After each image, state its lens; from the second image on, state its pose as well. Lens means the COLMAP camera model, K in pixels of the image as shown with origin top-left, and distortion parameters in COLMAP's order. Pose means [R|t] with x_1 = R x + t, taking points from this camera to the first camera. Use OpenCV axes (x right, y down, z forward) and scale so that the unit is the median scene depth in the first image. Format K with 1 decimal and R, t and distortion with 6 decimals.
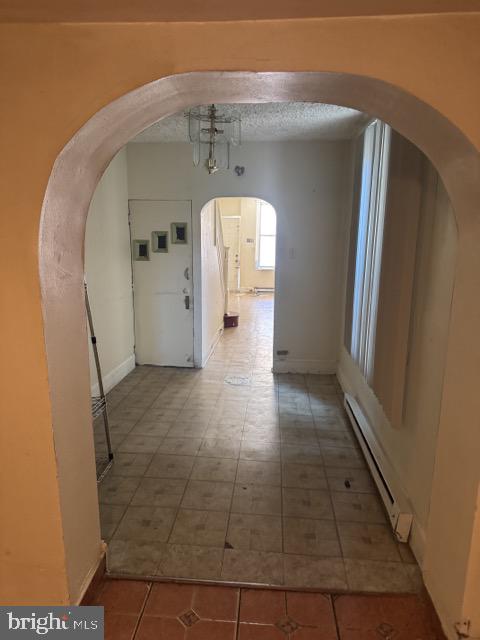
lens RADIAL K [[453.2, 0, 239.3], [0, 453.2, 321.8], [0, 0, 1]] dist [0.047136, -0.005378]
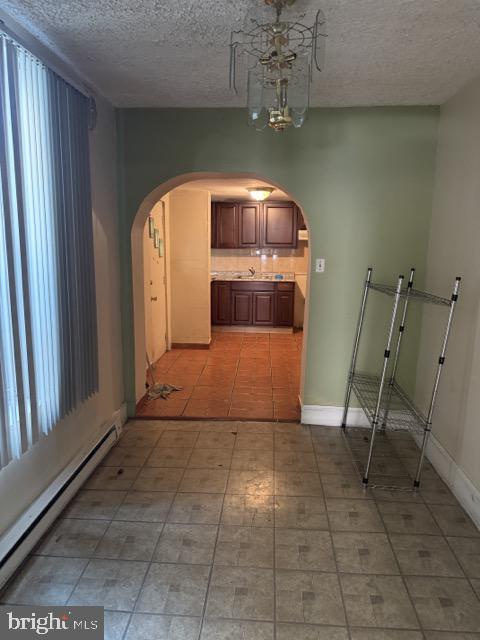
lens RADIAL K [[453.2, 0, 240.7], [0, 453.2, 317.6], [0, 0, 1]] dist [0.047136, -0.005378]
pose [[-0.999752, -0.019422, -0.010901, -0.016303], [-0.022055, 0.931422, 0.363271, -0.323027], [0.003098, 0.363421, -0.931620, 1.684682]]
